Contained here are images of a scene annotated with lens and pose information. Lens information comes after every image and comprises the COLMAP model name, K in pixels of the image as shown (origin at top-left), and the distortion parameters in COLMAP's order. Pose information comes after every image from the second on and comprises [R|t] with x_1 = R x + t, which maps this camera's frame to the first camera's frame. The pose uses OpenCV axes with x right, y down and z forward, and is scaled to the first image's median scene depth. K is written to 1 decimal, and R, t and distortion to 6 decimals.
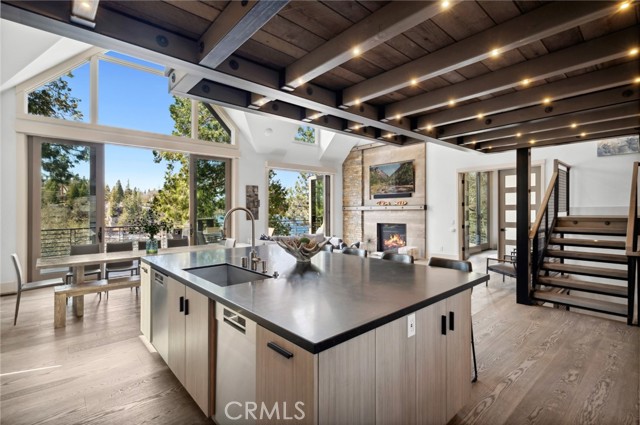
lens RADIAL K [[302.9, 0, 317.6], [0, 302.9, 222.0], [0, 0, 1]] dist [0.001619, 0.000266]
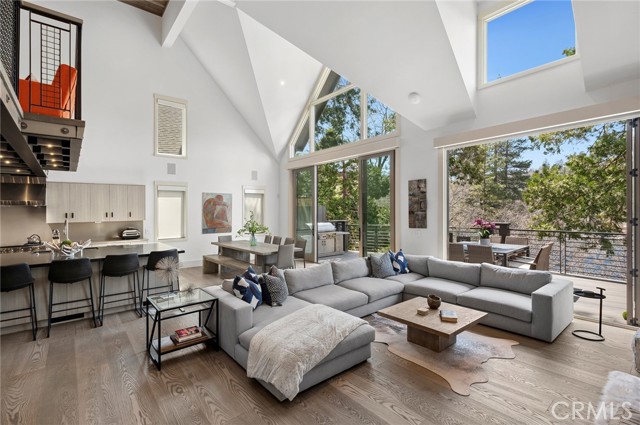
lens RADIAL K [[299.9, 0, 322.2], [0, 299.9, 211.8], [0, 0, 1]] dist [0.003459, -0.001340]
pose [[-0.033857, 0.012355, -0.999350, 0.424648], [-0.029293, 0.999482, 0.013349, -0.041318], [0.998997, 0.029726, -0.033477, 0.688687]]
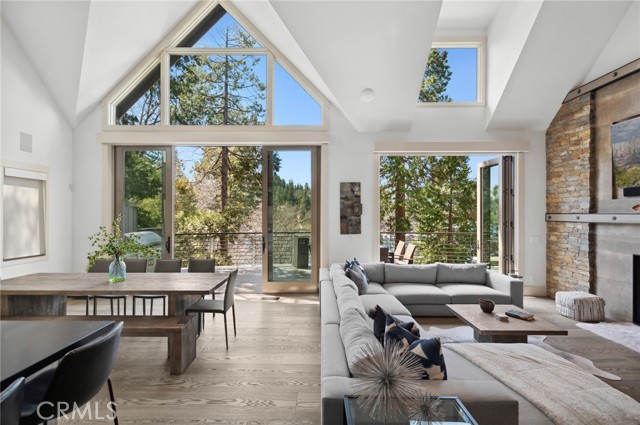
lens RADIAL K [[299.9, 0, 316.2], [0, 299.9, 216.6], [0, 0, 1]] dist [0.003459, -0.001340]
pose [[0.743748, 0.015457, -0.668281, 0.145581], [-0.032688, 0.999378, -0.013265, -0.029233], [0.667660, 0.031710, 0.743791, 0.395657]]
